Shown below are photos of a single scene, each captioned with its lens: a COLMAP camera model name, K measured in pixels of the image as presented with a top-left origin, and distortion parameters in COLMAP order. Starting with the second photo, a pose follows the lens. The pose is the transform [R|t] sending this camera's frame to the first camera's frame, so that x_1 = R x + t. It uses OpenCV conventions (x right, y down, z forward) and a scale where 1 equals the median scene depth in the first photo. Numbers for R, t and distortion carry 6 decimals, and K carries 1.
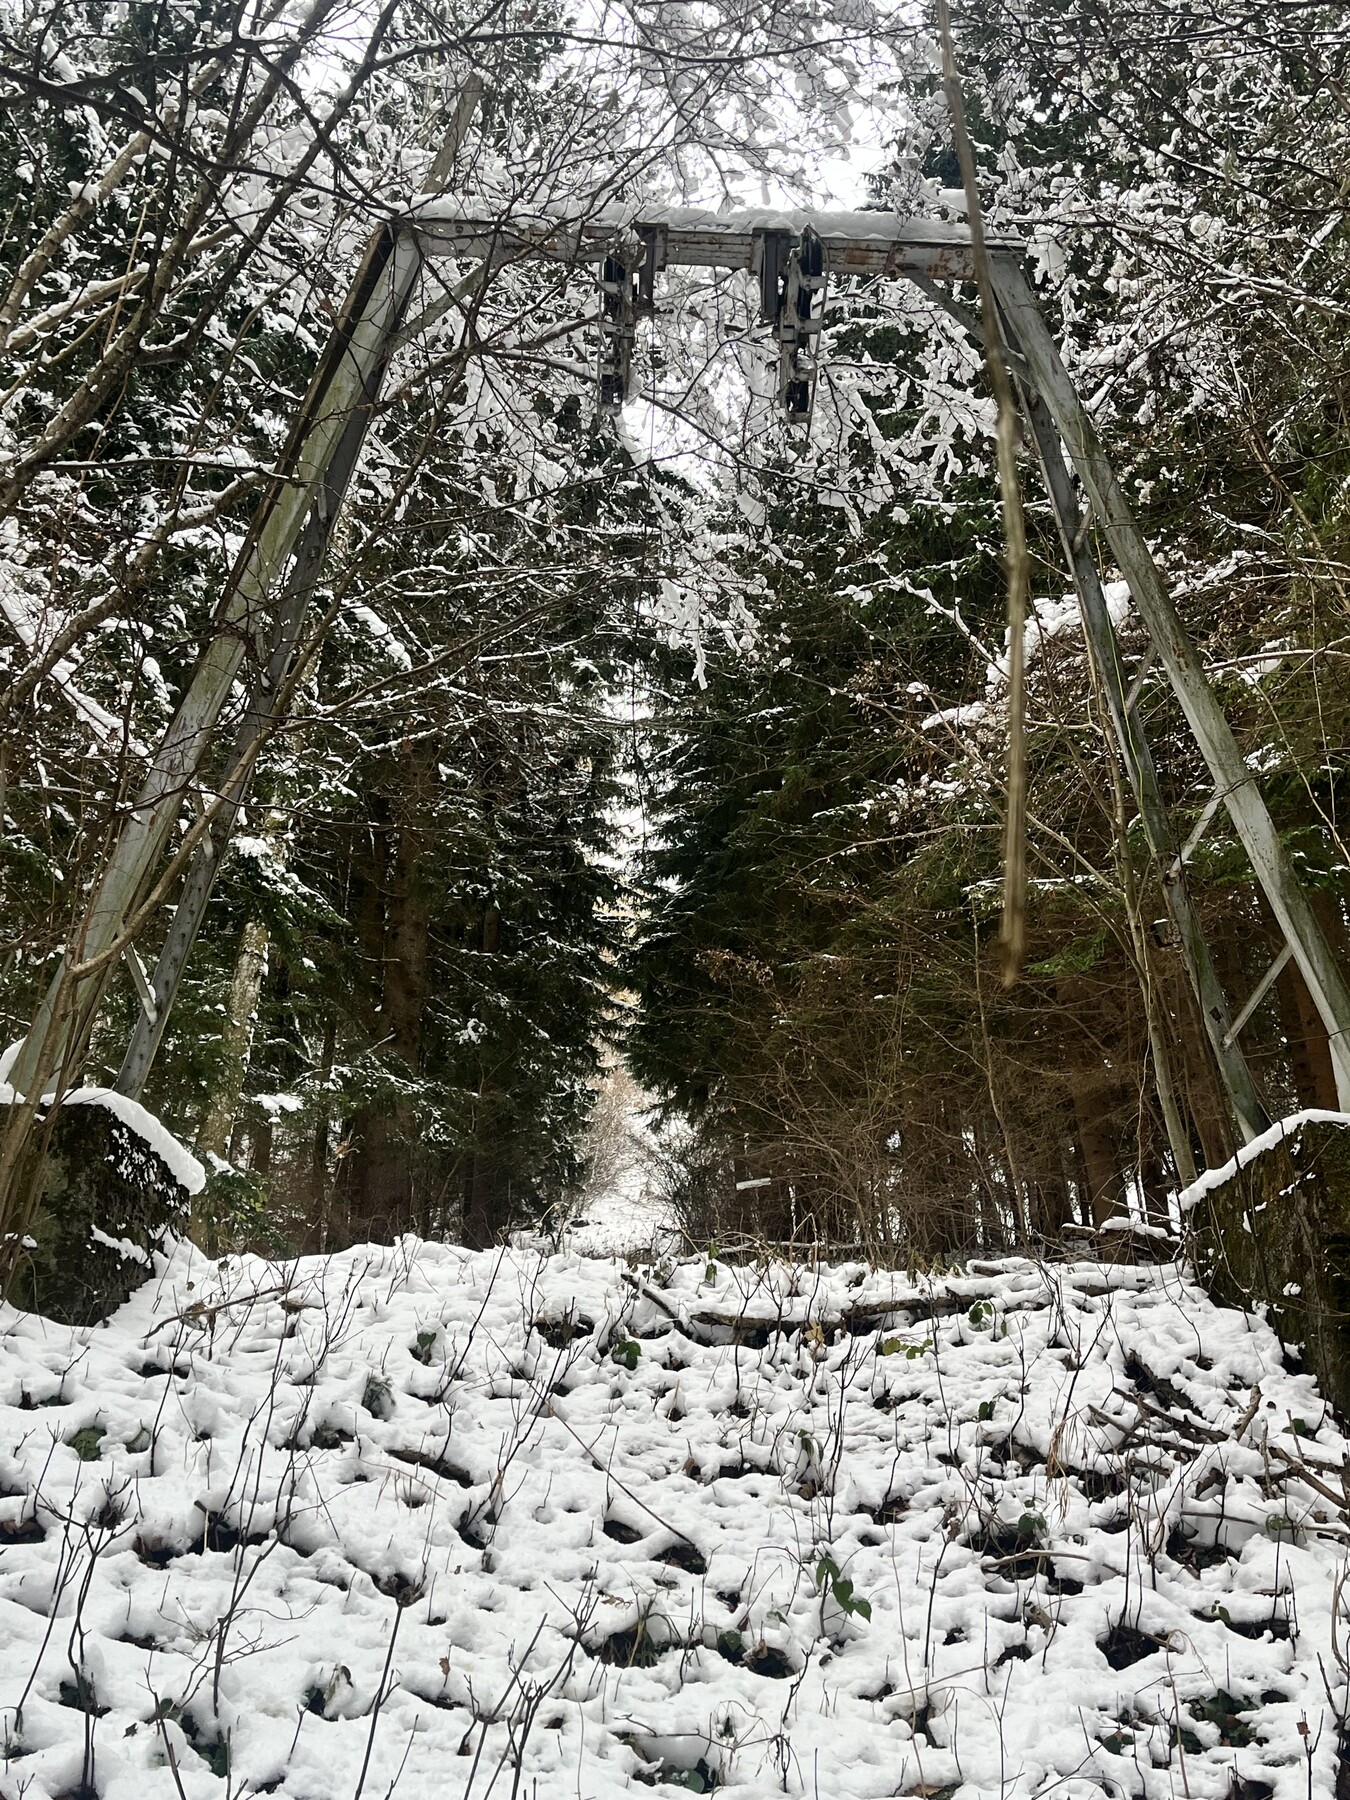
lens RADIAL K [[1794.1, 0, 693.9], [0, 1794.1, 922.2], [0, 0, 1]] dist [0.043371, -0.046425]
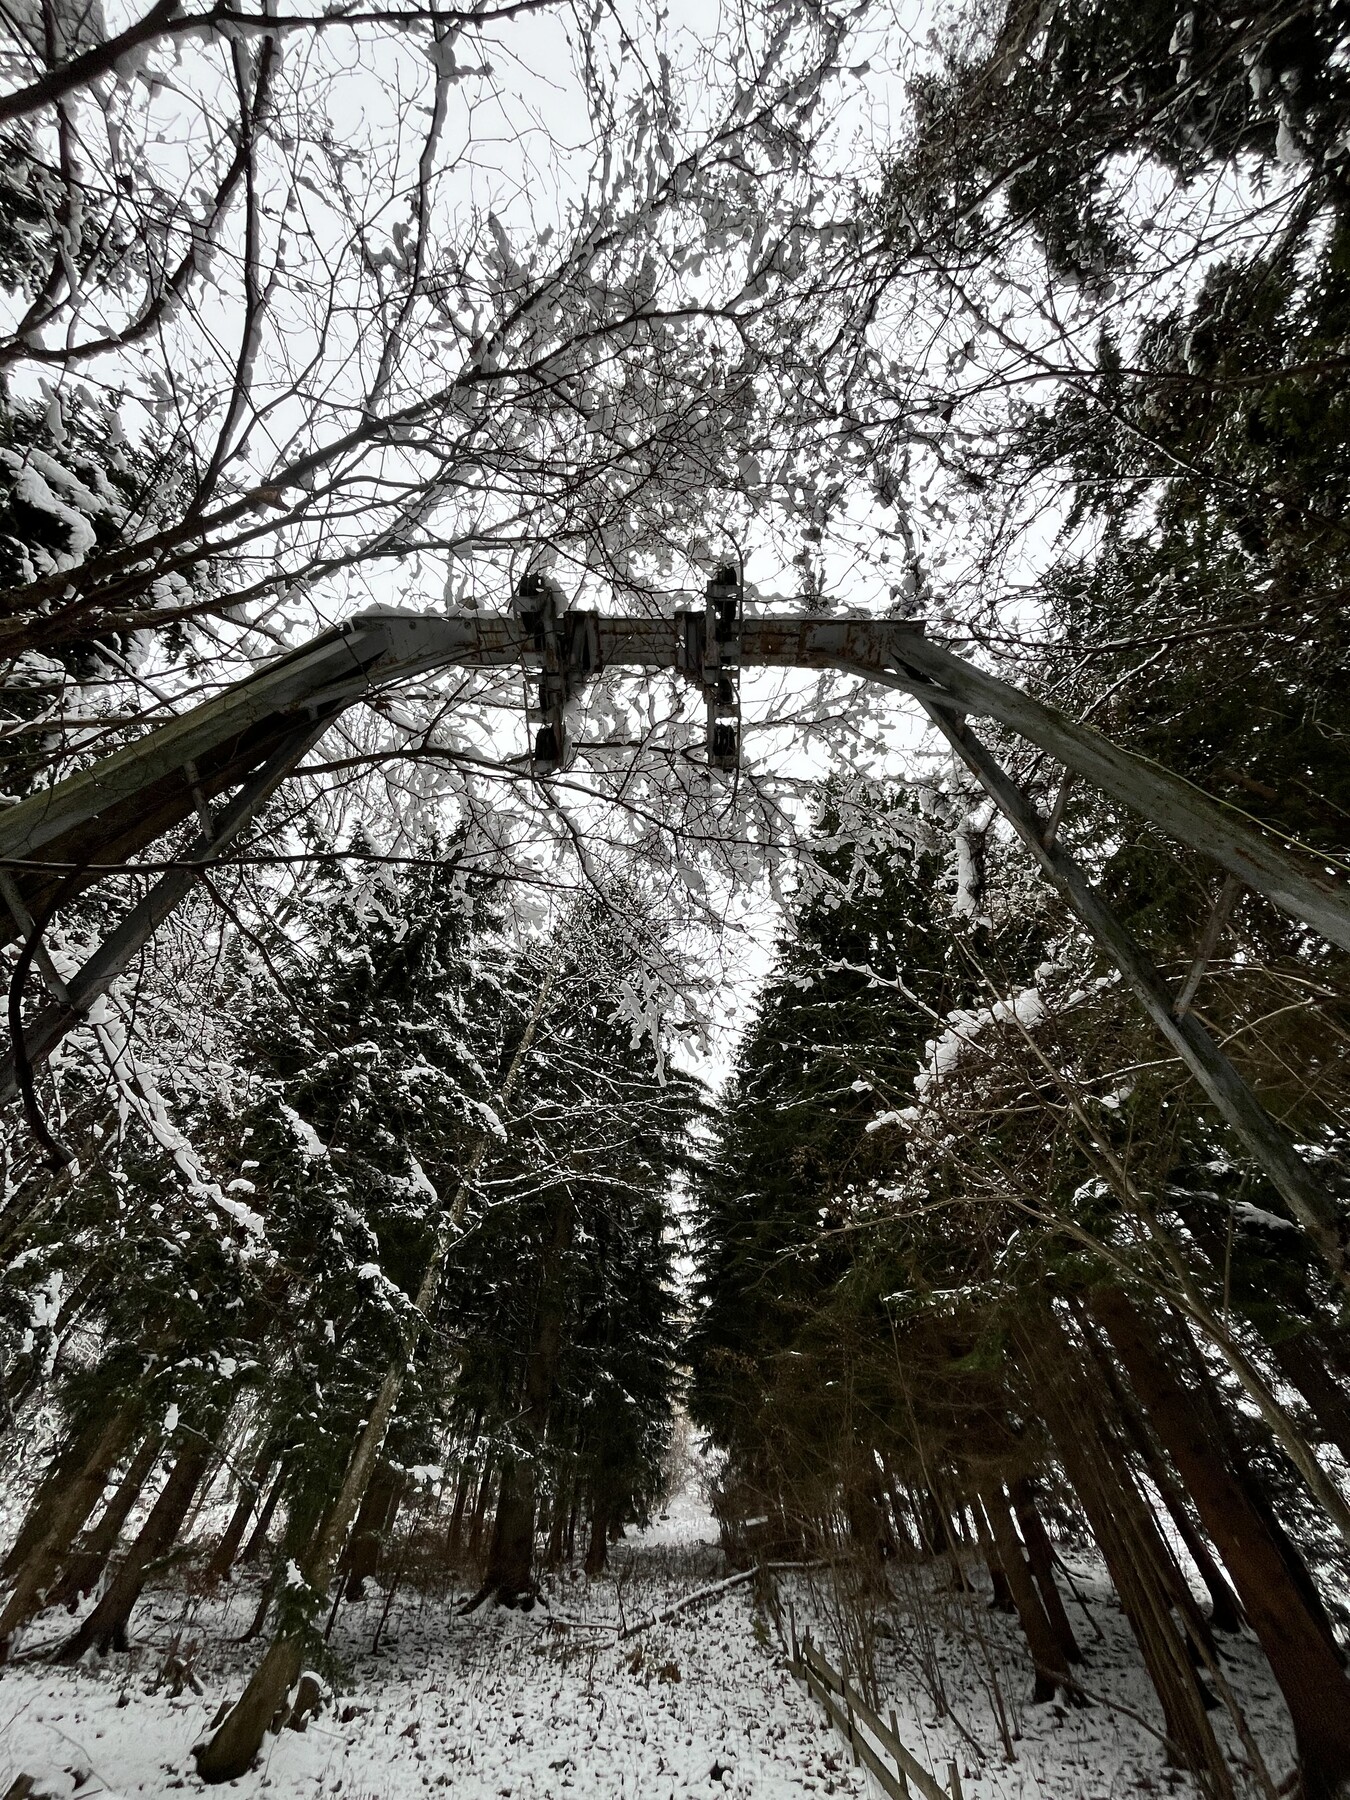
lens RADIAL K [[730.4, 0, 675.0], [0, 730.4, 900.0], [0, 0, 1]] dist [-0.001651, -0.000121]
pose [[0.998199, -0.040450, -0.044295, 0.007058], [0.012780, 0.864887, -0.501804, -0.001142], [0.058609, 0.500334, 0.863847, 0.109972]]
